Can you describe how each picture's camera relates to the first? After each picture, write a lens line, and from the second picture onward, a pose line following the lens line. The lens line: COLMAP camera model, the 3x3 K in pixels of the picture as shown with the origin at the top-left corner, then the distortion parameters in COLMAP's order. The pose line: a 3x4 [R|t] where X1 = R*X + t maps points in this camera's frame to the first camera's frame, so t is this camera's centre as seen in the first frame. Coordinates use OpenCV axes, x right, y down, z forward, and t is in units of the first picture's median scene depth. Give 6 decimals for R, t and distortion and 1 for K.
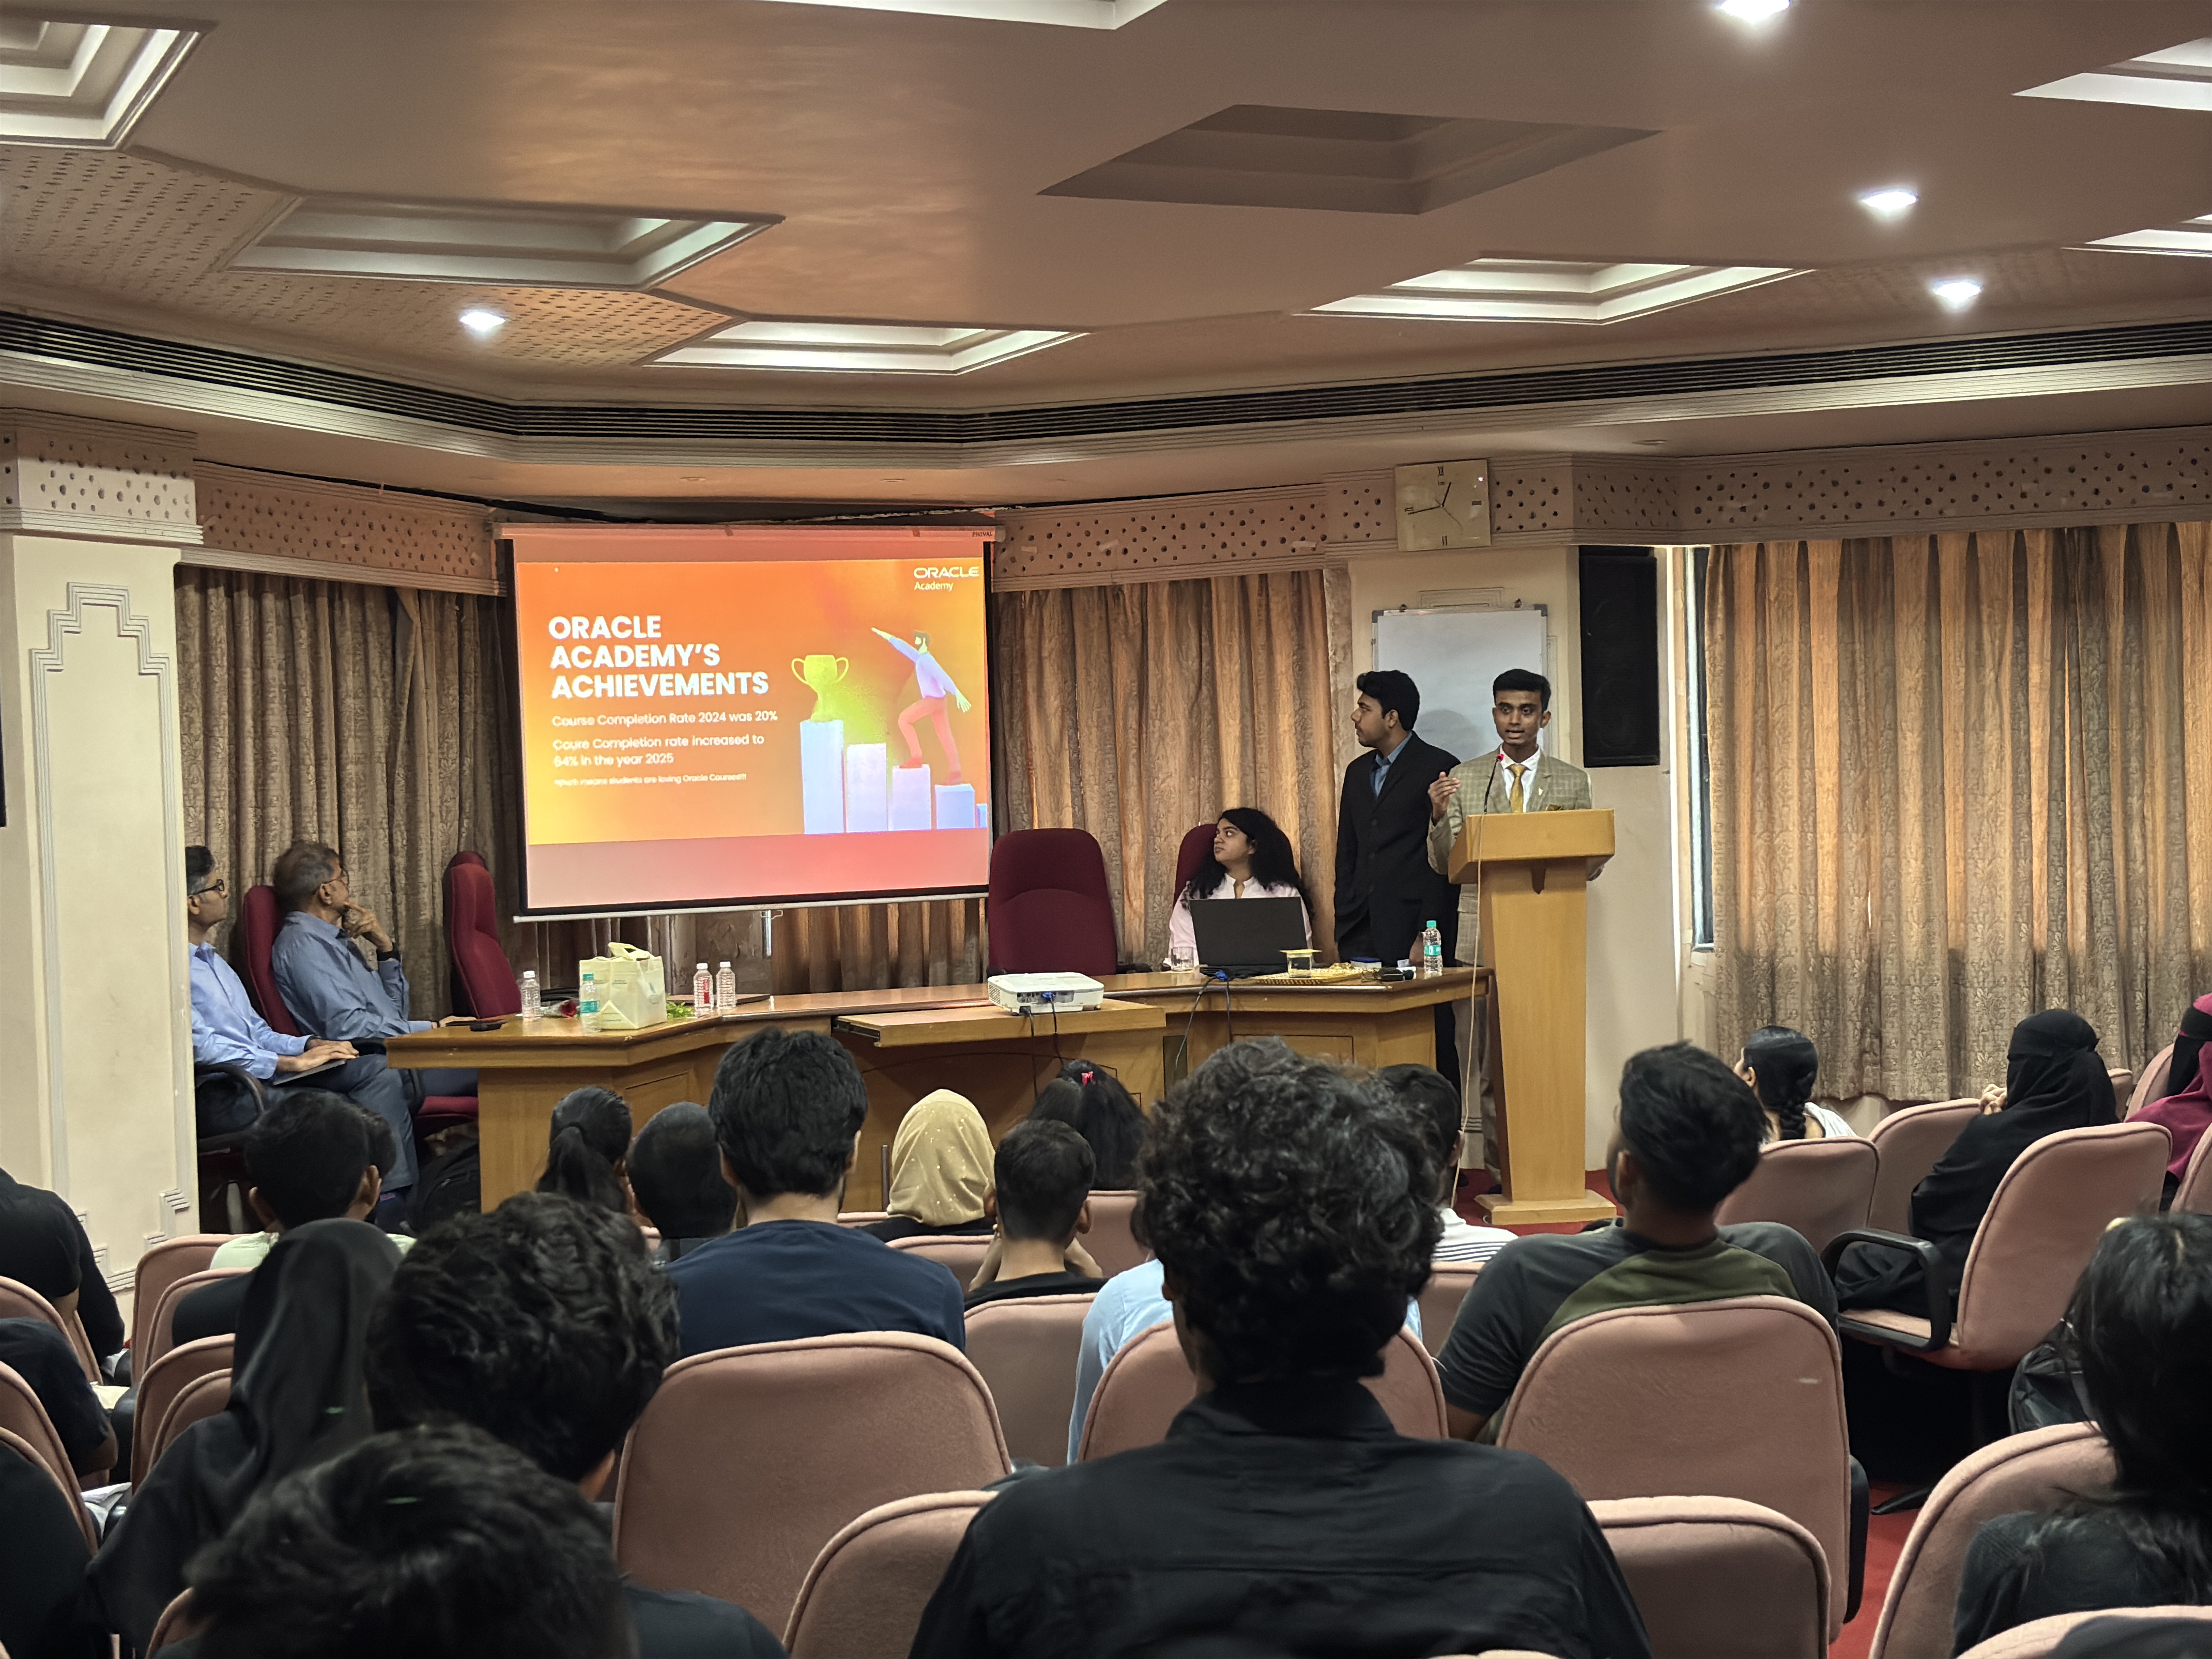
lens RADIAL K [[3037.7, 0, 1106.0], [0, 3037.7, 829.5], [0, 0, 1]] dist [0.365964, -1.533026]
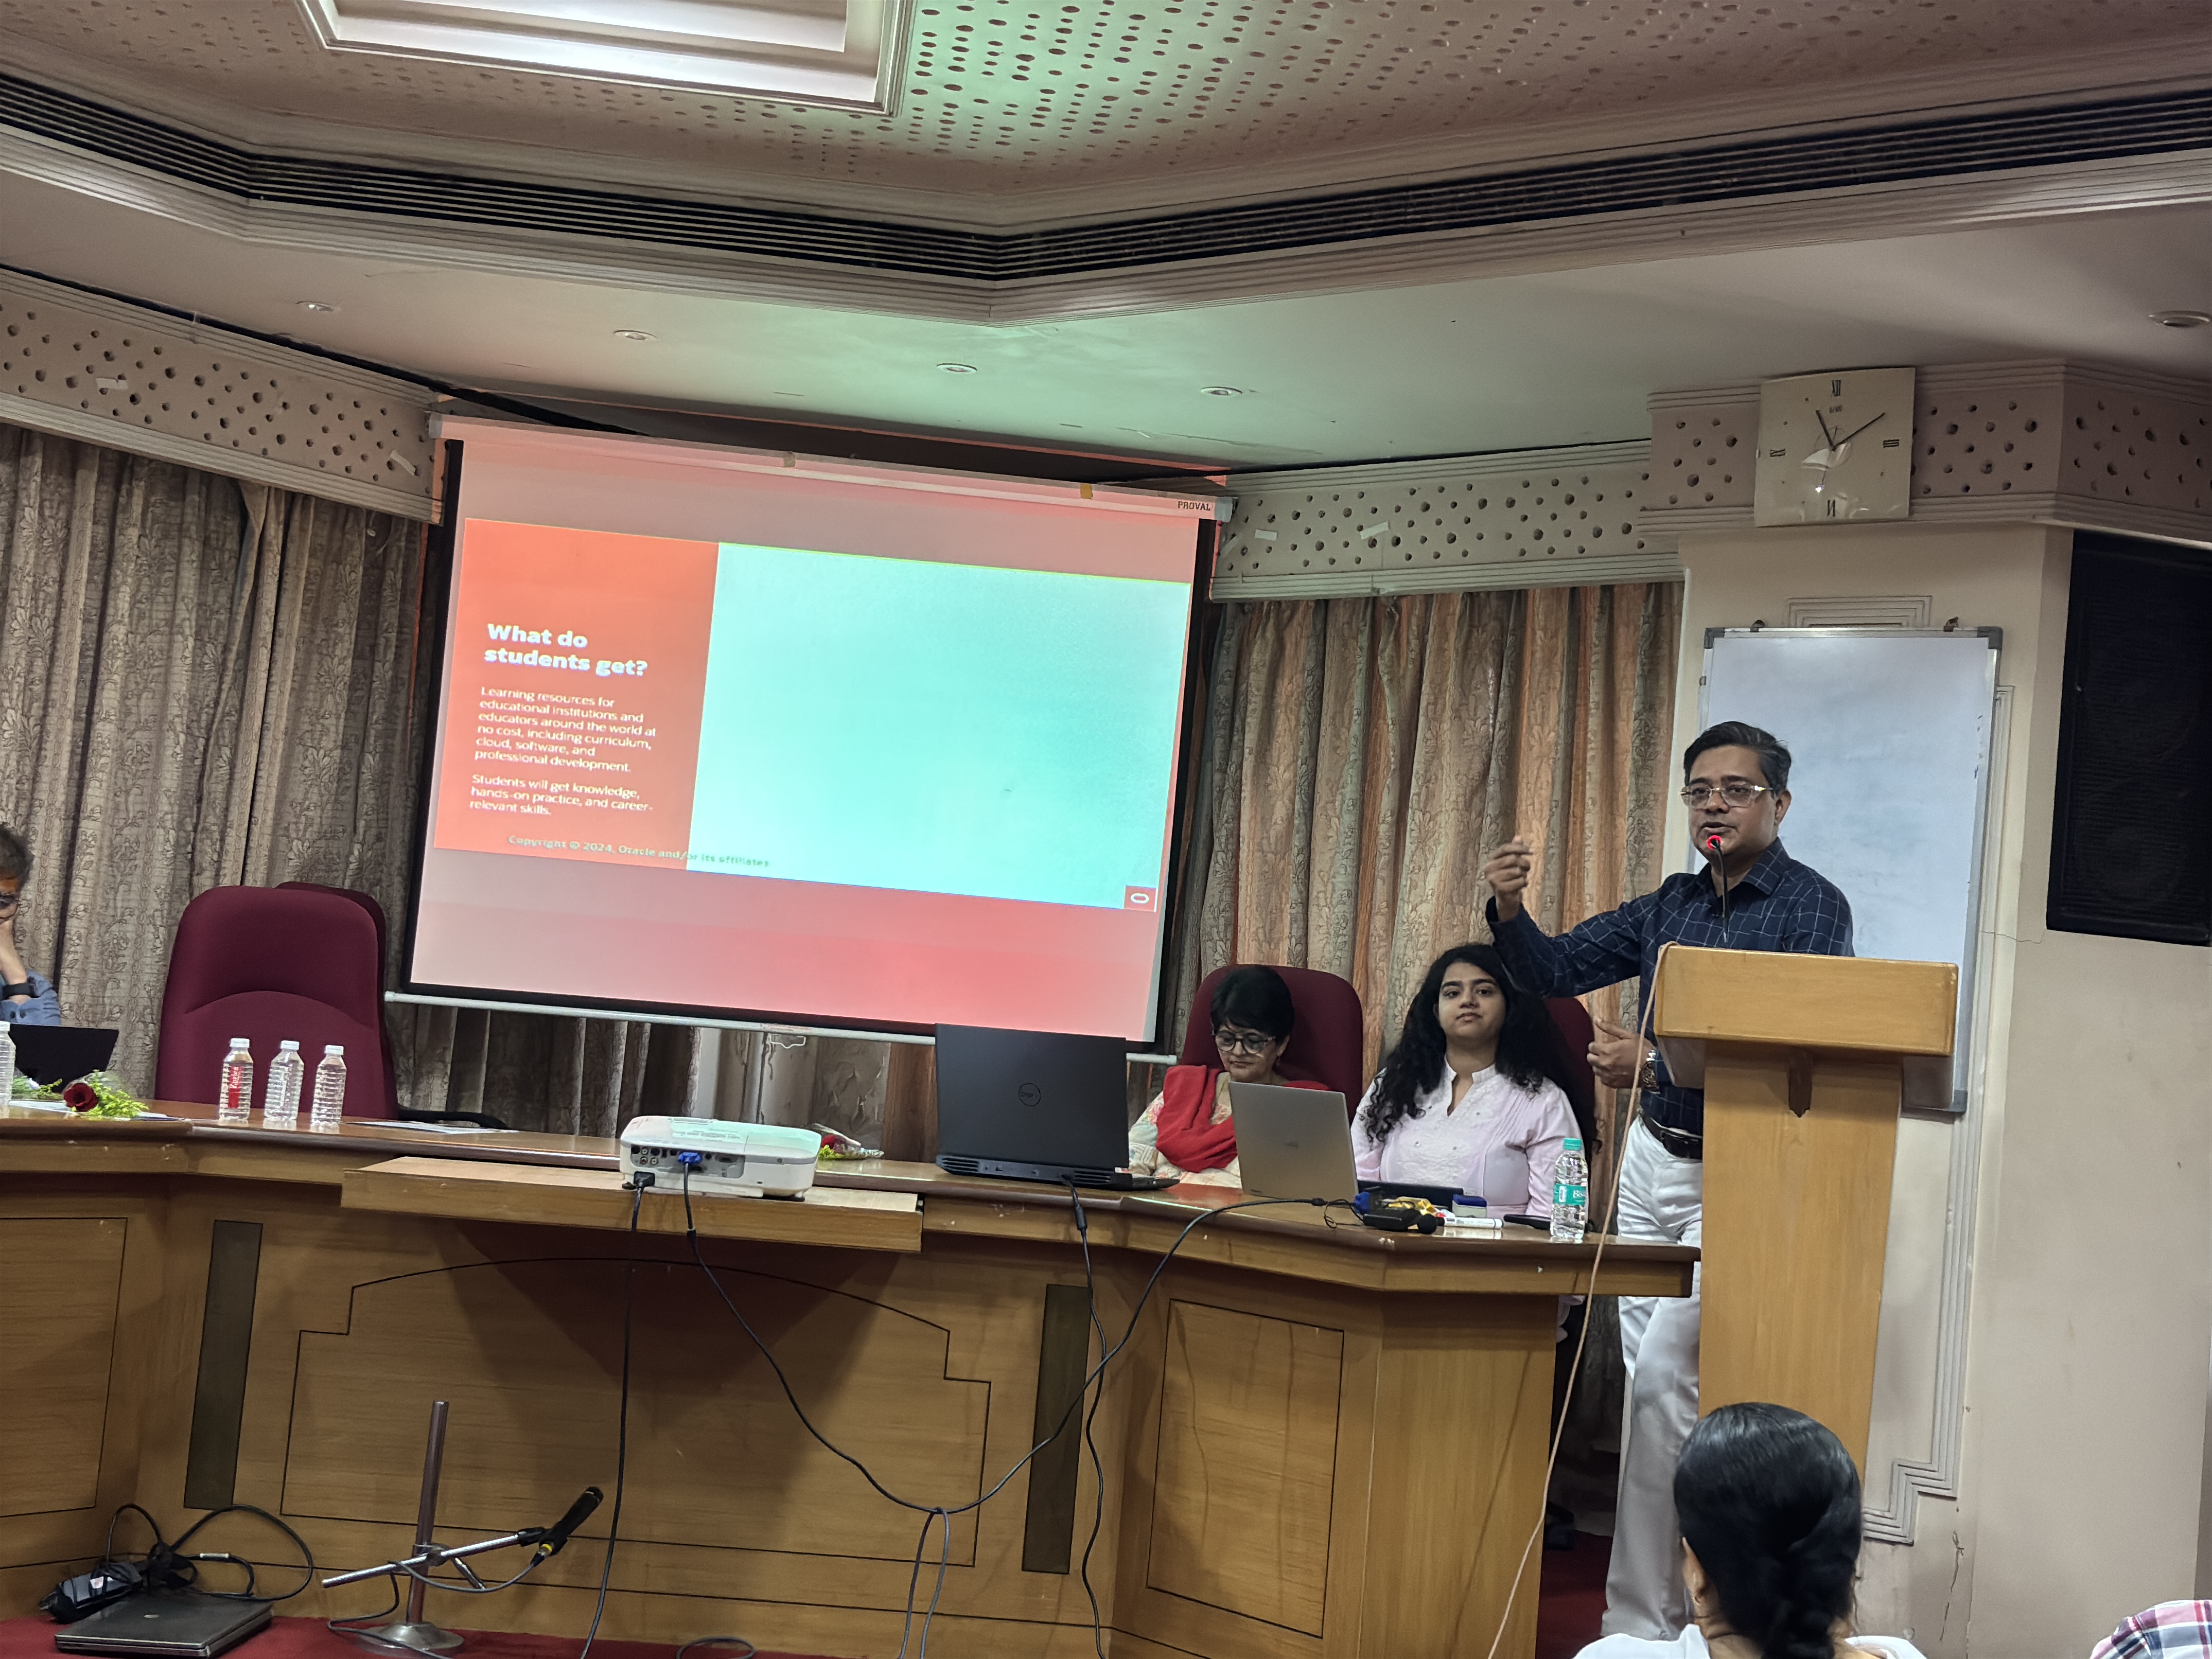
lens RADIAL K [[3037.5, 0, 1106.0], [0, 3037.5, 829.5], [0, 0, 1]] dist [0.365964, -1.533026]
pose [[0.940026, 0.093410, -0.328065, 0.173503], [-0.122235, 0.990147, -0.068321, 0.020178], [0.318450, 0.104324, 0.942181, 0.409680]]
